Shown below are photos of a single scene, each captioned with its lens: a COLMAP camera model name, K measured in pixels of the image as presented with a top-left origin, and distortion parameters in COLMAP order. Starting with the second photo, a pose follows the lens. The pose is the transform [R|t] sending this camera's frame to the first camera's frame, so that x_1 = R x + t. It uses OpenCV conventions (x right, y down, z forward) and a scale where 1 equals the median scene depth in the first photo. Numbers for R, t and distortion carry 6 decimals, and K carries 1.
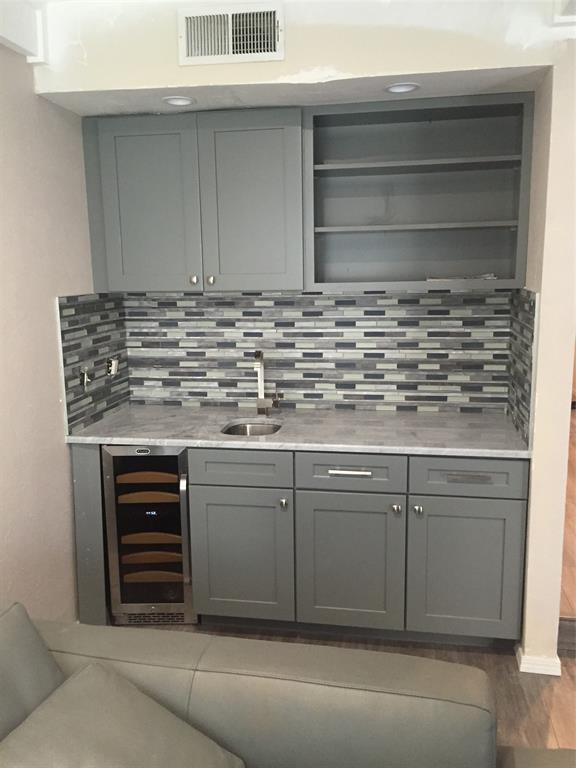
lens RADIAL K [[661.2, 0, 275.4], [0, 661.2, 388.0], [0, 0, 1]] dist [0.055301, -0.092613]
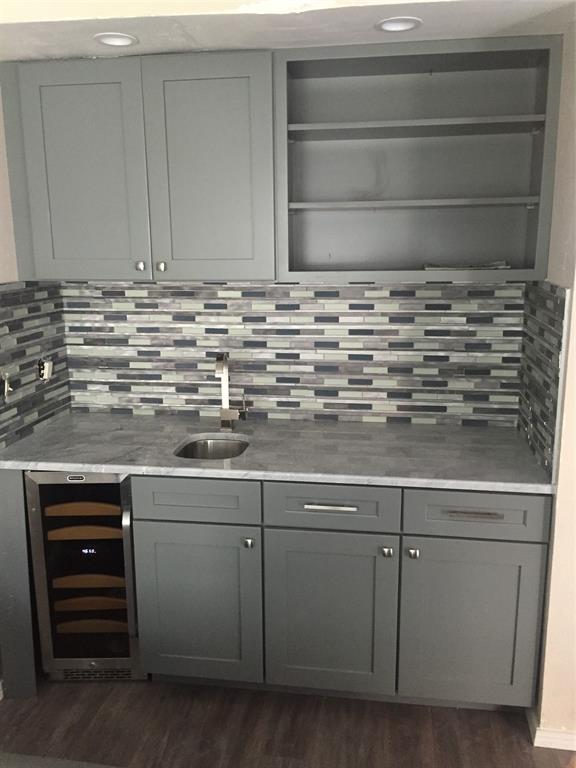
lens RADIAL K [[661.2, 0, 276.7], [0, 661.2, 379.4], [0, 0, 1]] dist [0.055301, -0.092613]
pose [[0.999676, 0.003087, 0.025262, 0.022061], [-0.003644, 0.999750, 0.022047, -0.039960], [-0.025188, -0.022132, 0.999438, 0.166979]]
